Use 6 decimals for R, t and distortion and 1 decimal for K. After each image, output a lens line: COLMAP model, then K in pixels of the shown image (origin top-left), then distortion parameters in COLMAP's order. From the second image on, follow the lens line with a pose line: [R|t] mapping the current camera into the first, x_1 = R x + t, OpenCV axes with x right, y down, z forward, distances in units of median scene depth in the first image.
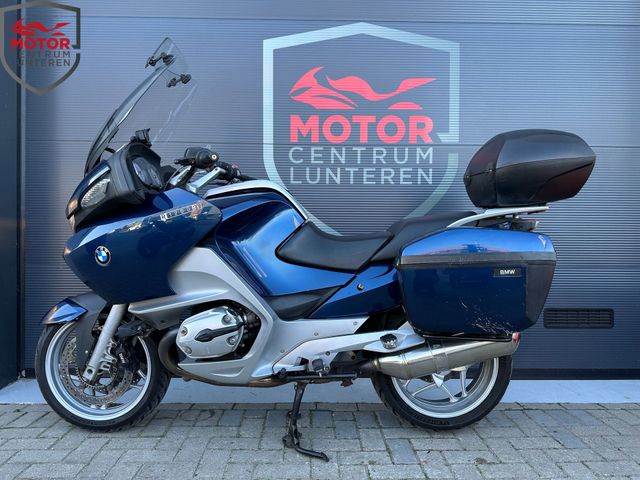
lens RADIAL K [[457.9, 0, 321.0], [0, 457.9, 239.4], [0, 0, 1]] dist [0.026782, -0.027722]
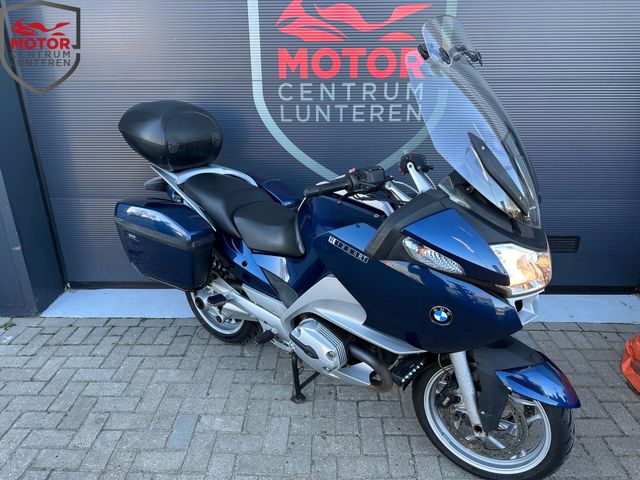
lens RADIAL K [[457.9, 0, 324.4], [0, 457.9, 243.9], [0, 0, 1]] dist [0.026782, -0.027722]
pose [[0.998807, 0.007689, -0.048216, 0.102268], [0.010551, 0.930197, 0.366908, -0.305934], [0.047671, -0.366979, 0.929007, -0.063848]]
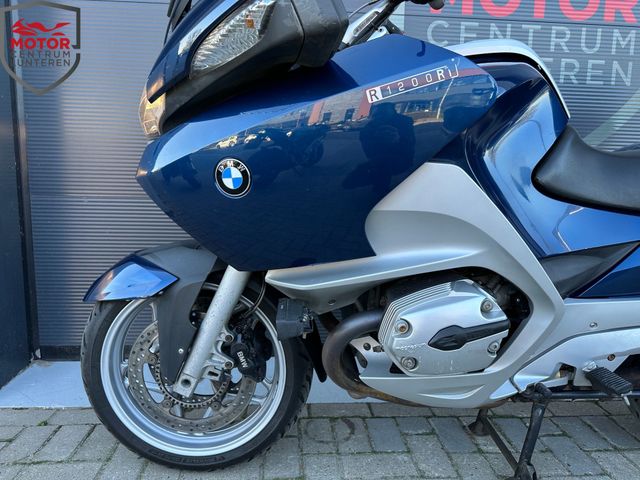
lens RADIAL K [[457.9, 0, 322.2], [0, 457.9, 238.7], [0, 0, 1]] dist [0.026782, -0.027722]
pose [[0.998655, 0.008044, 0.051217, -0.318262], [-0.014855, 0.990866, 0.134032, 0.026288], [-0.049671, -0.134612, 0.989653, 0.394052]]
